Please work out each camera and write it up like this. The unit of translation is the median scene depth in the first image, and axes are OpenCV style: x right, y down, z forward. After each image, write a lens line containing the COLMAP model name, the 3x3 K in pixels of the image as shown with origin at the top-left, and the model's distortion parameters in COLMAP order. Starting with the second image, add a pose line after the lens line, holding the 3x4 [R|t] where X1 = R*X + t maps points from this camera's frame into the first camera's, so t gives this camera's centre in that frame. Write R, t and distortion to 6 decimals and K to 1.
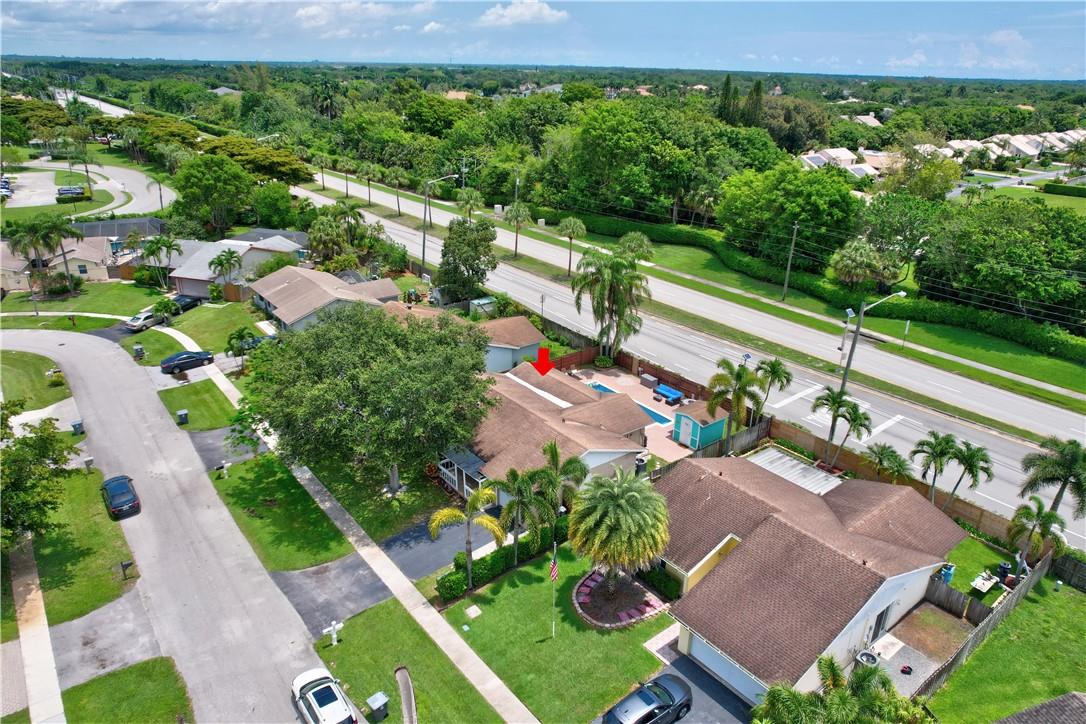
lens RADIAL K [[691.0, 0, 542.0], [0, 691.0, 361.7], [0, 0, 1]] dist [-0.009879, 0.004950]
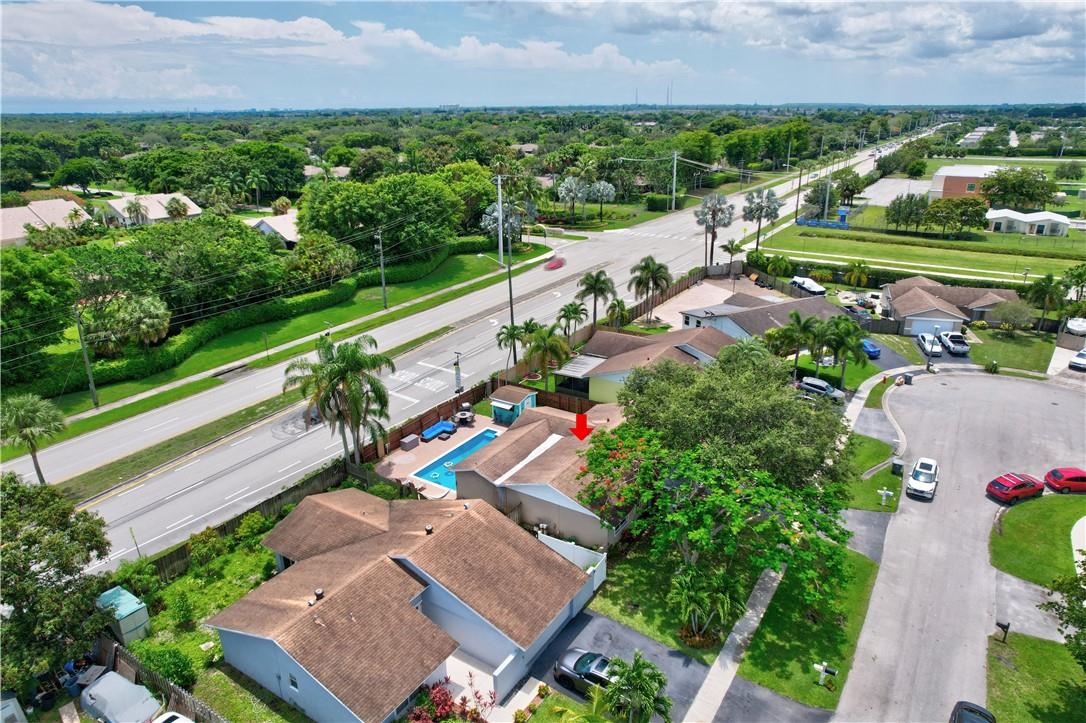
lens RADIAL K [[691.0, 0, 543.2], [0, 691.0, 362.1], [0, 0, 1]] dist [-0.009879, 0.004950]
pose [[-0.326148, -0.351055, 0.877718, -0.904082], [0.384566, 0.798913, 0.462435, -0.555218], [-0.863560, 0.488363, -0.125560, 1.221356]]
